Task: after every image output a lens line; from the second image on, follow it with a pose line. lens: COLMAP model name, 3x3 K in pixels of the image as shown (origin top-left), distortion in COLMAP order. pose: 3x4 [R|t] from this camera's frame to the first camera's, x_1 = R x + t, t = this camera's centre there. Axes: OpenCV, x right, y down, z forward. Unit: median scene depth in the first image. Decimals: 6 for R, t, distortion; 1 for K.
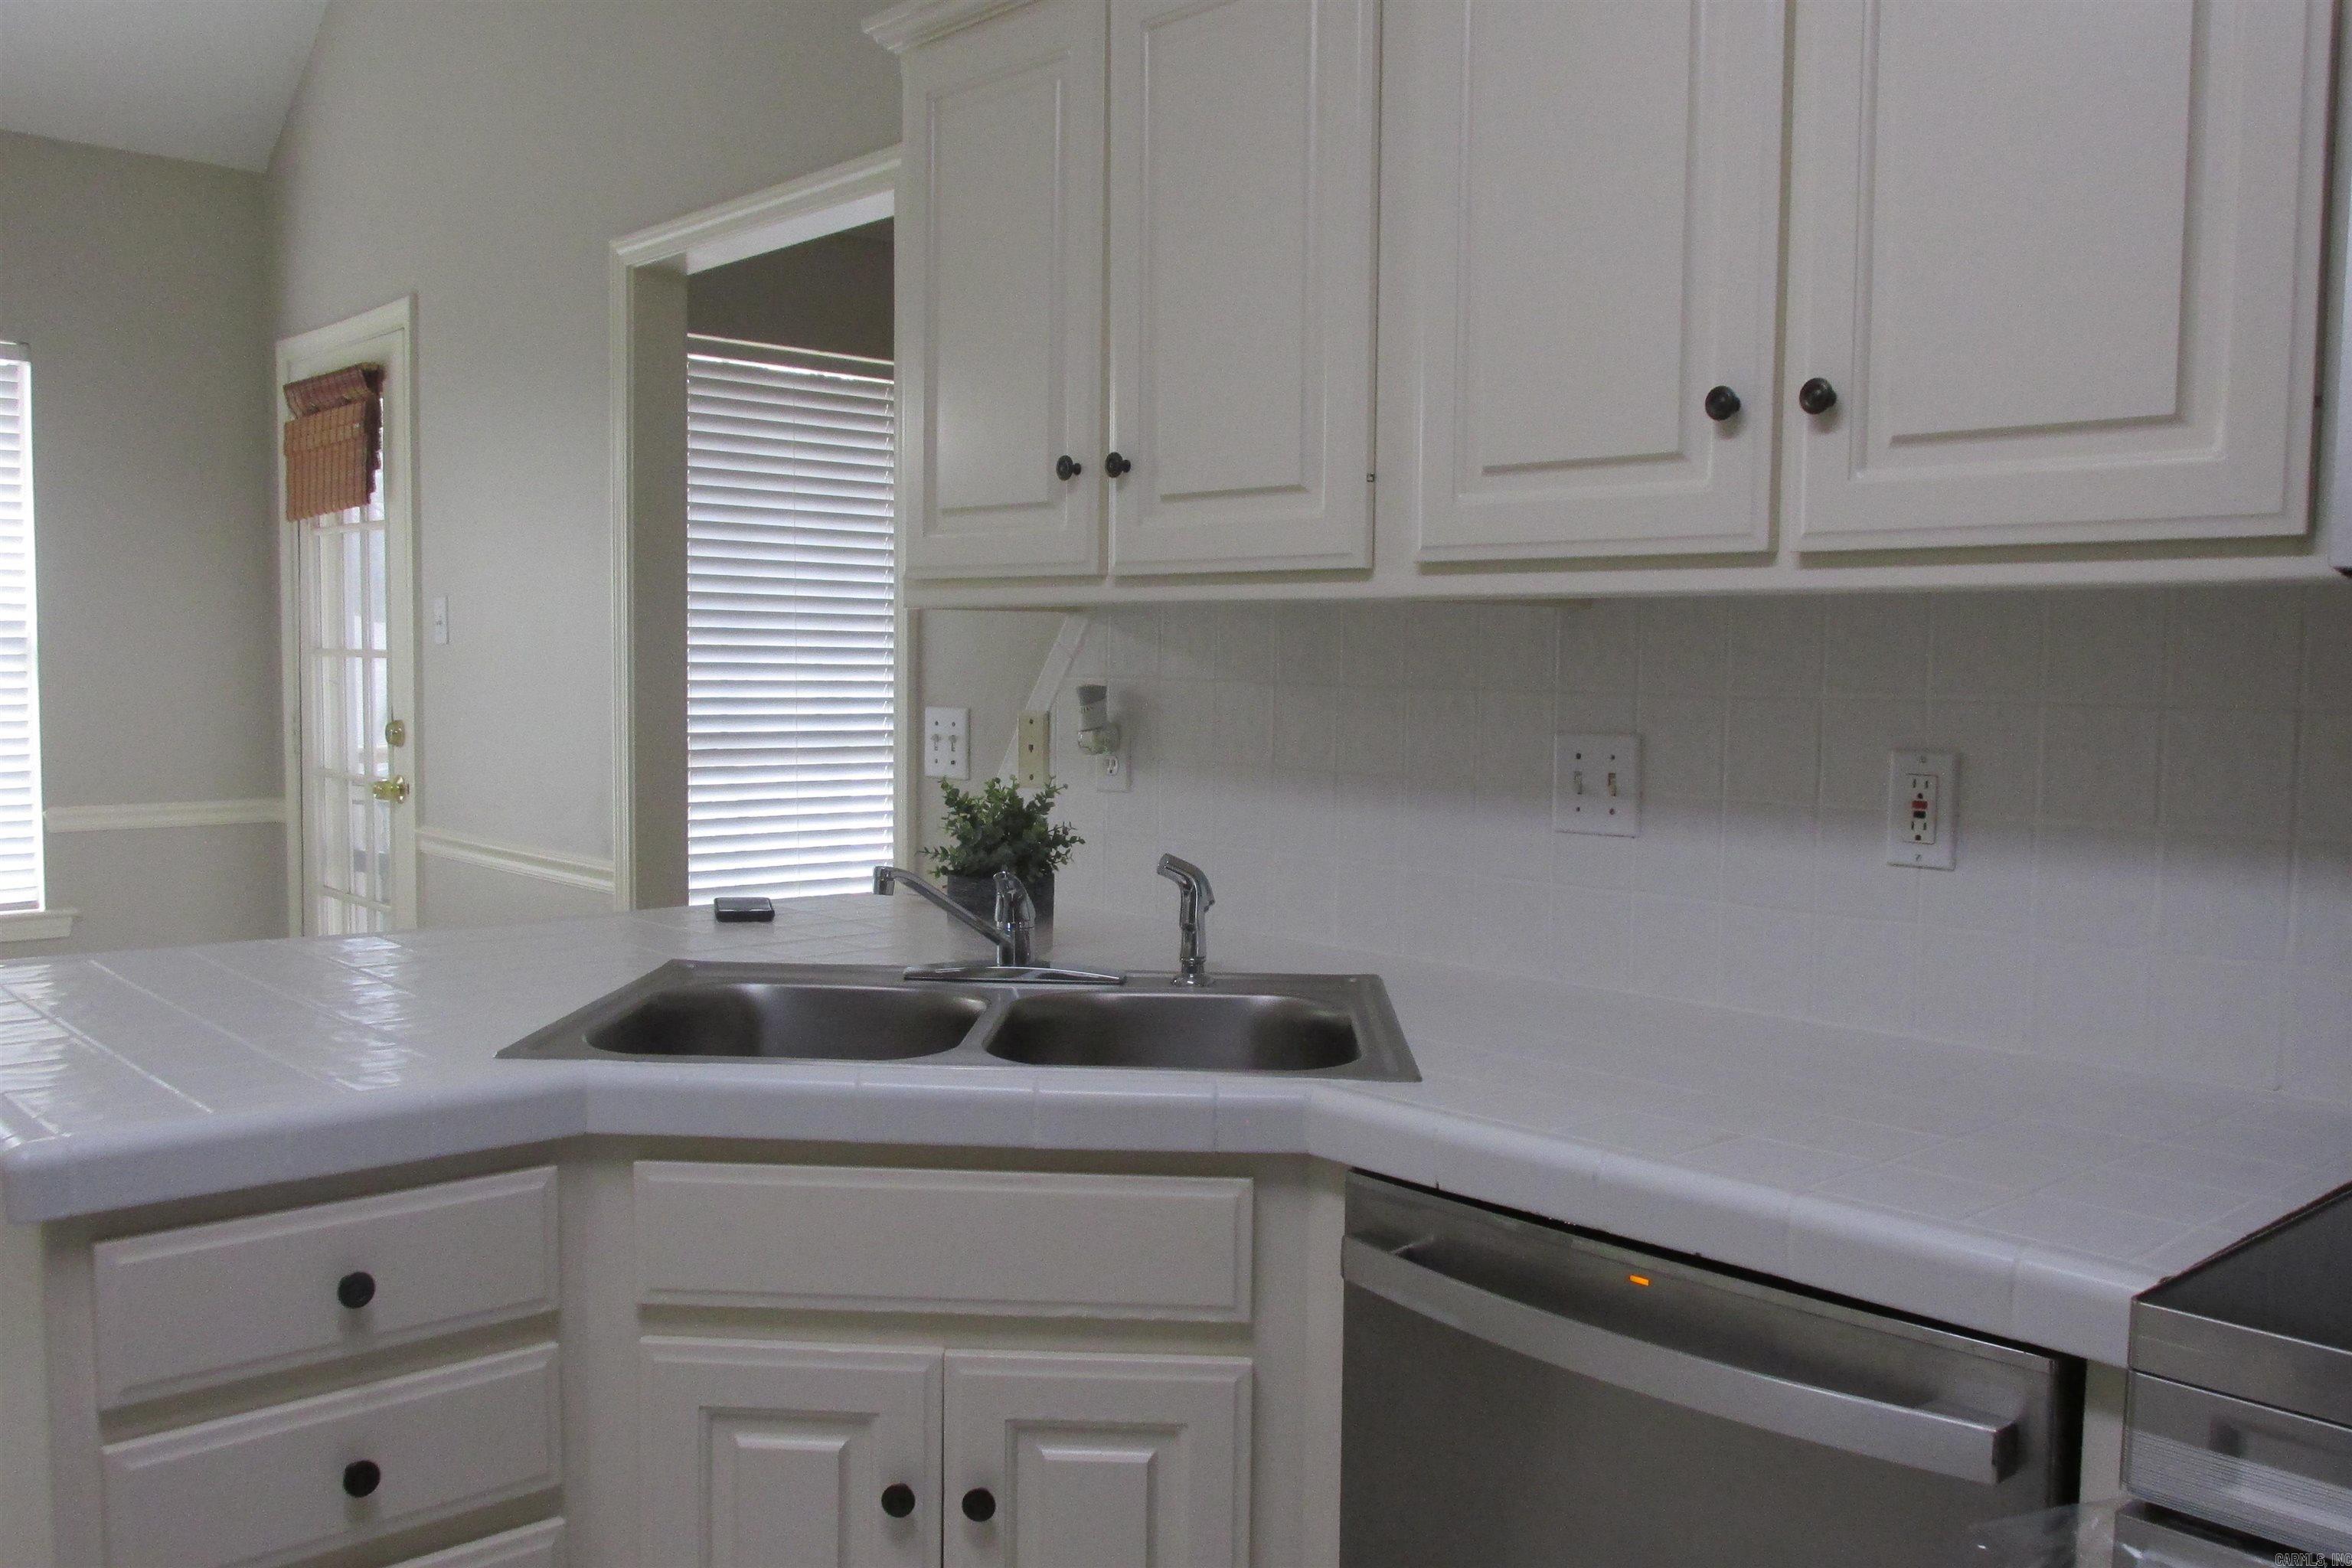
lens RADIAL K [[1941.4, 0, 1176.0], [0, 1941.4, 784.0], [0, 0, 1]] dist [-0.032956, -0.001020]
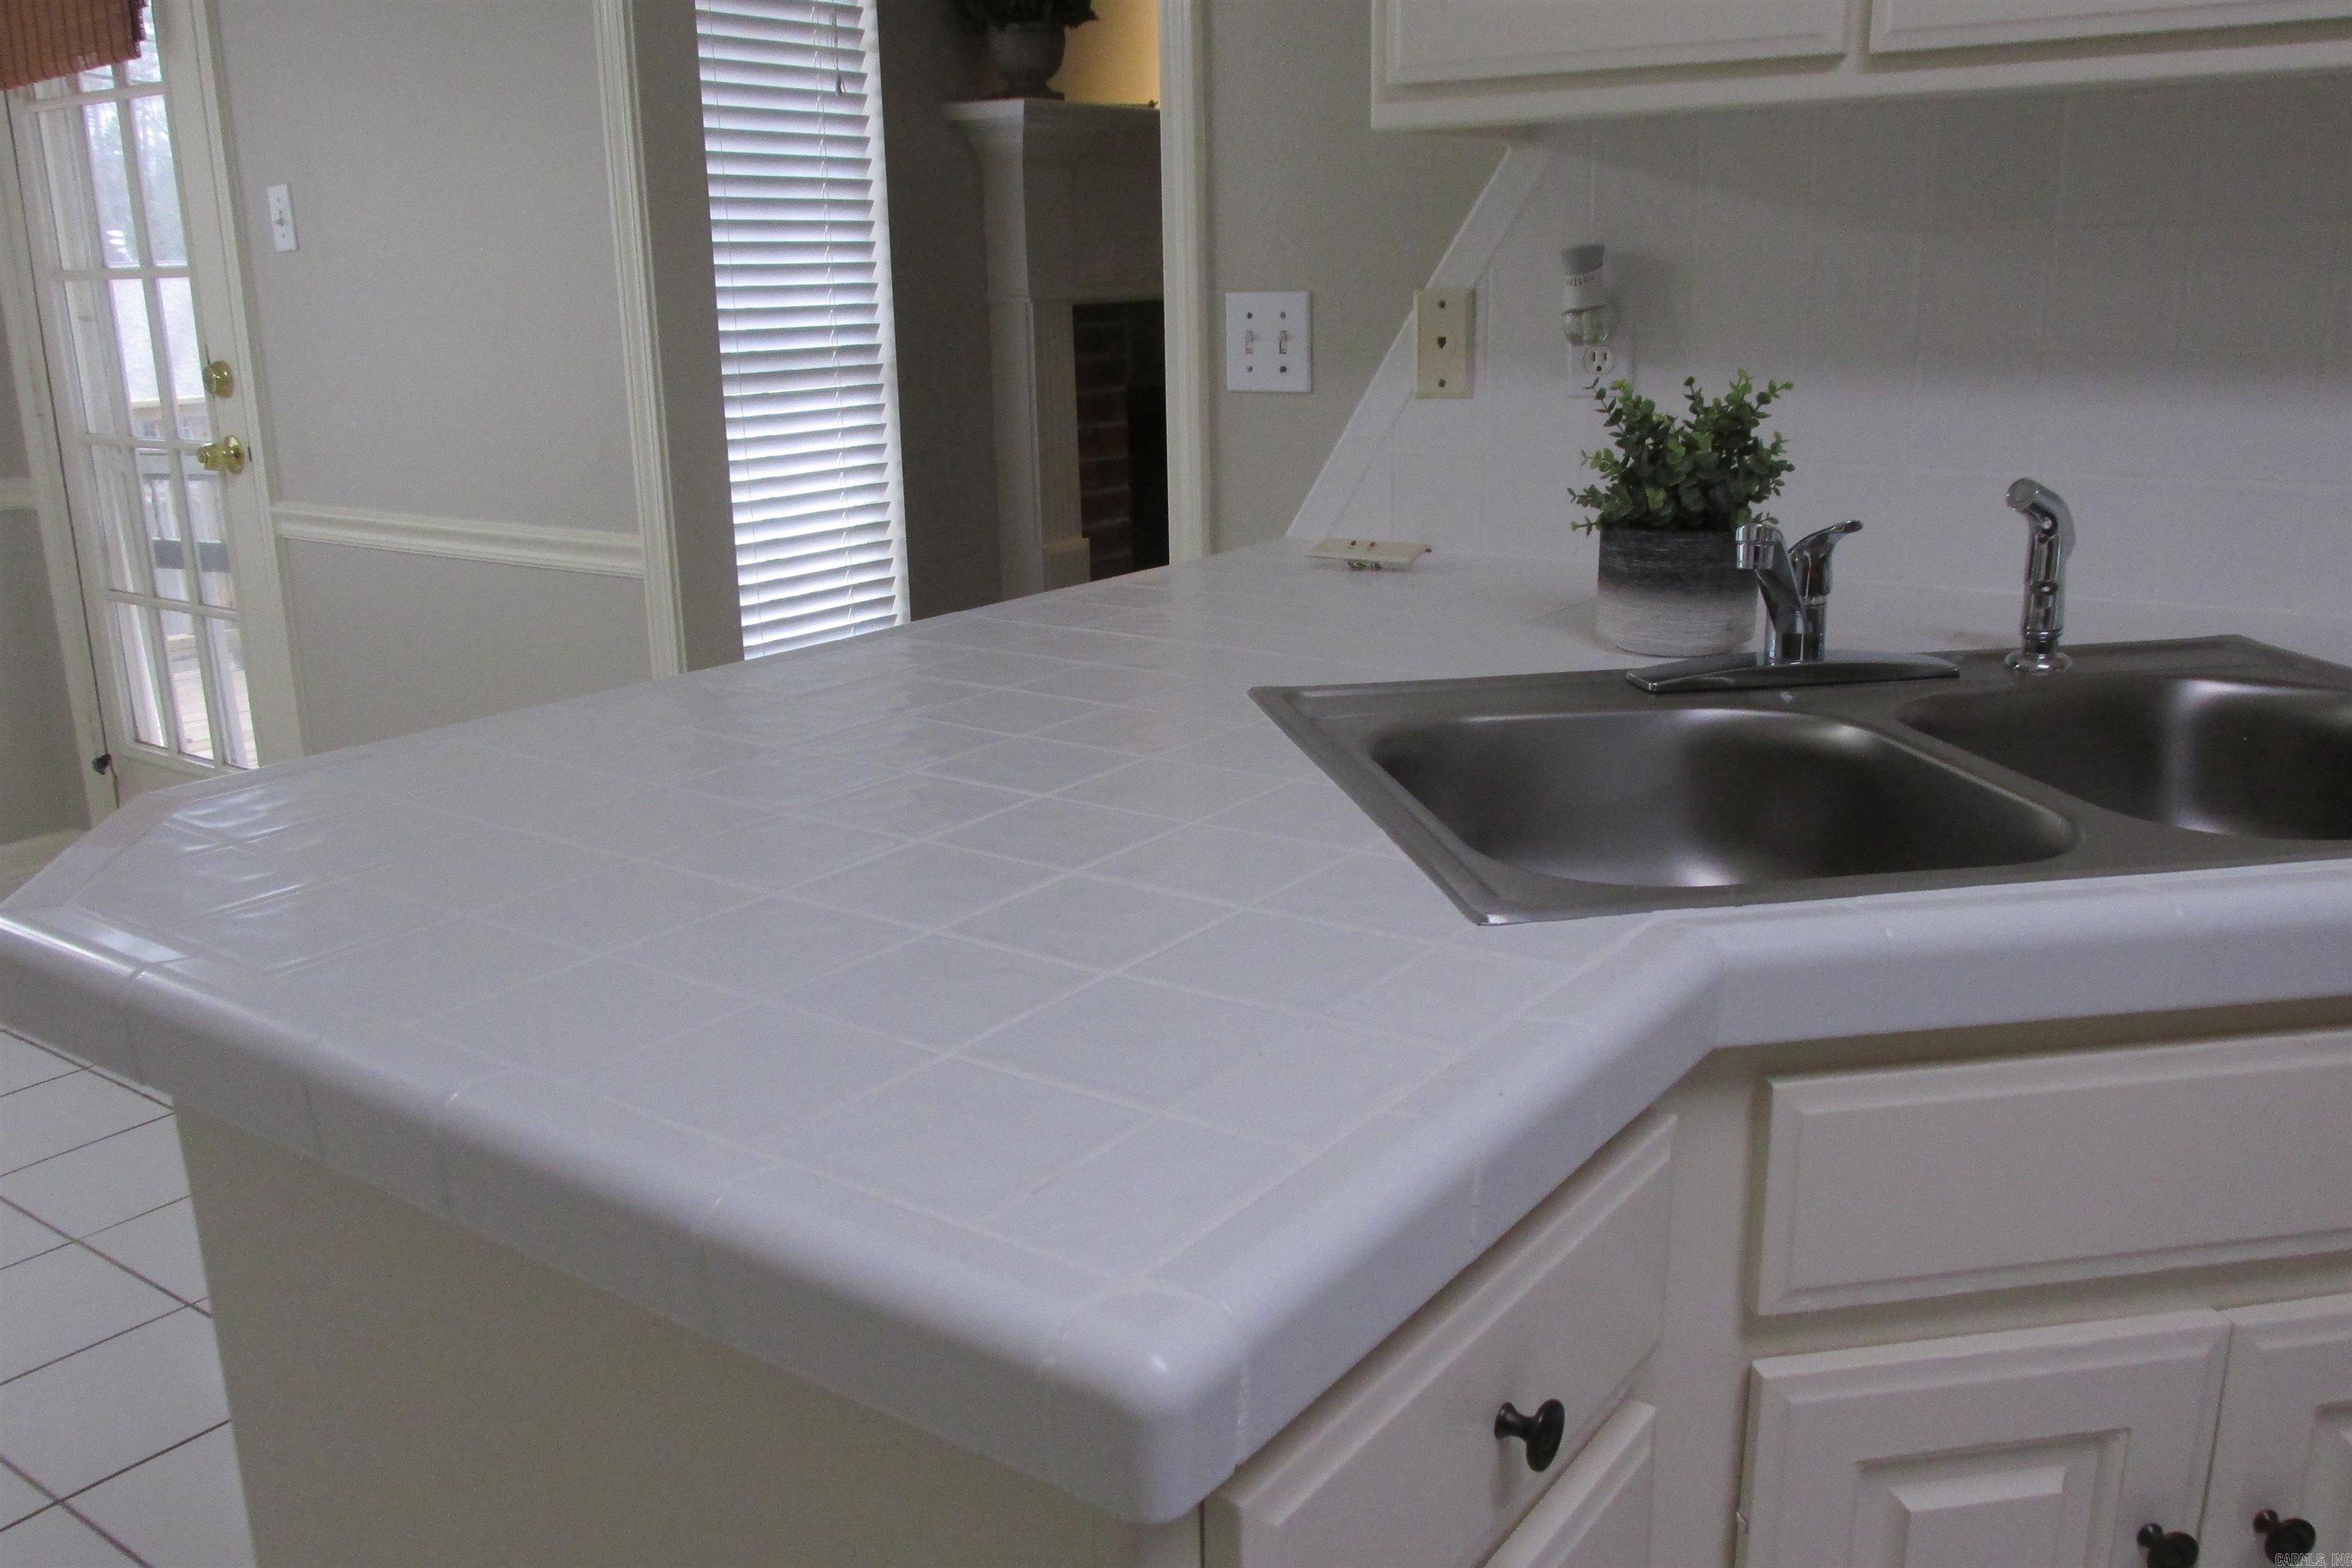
lens RADIAL K [[1920.3, 0, 1176.0], [0, 1920.3, 784.0], [0, 0, 1]] dist [-0.019272, -0.008414]
pose [[0.977653, -0.087718, 0.191050, -0.210336], [0.048579, 0.978457, 0.200653, -0.003671], [-0.204535, -0.186888, 0.960853, 0.199637]]
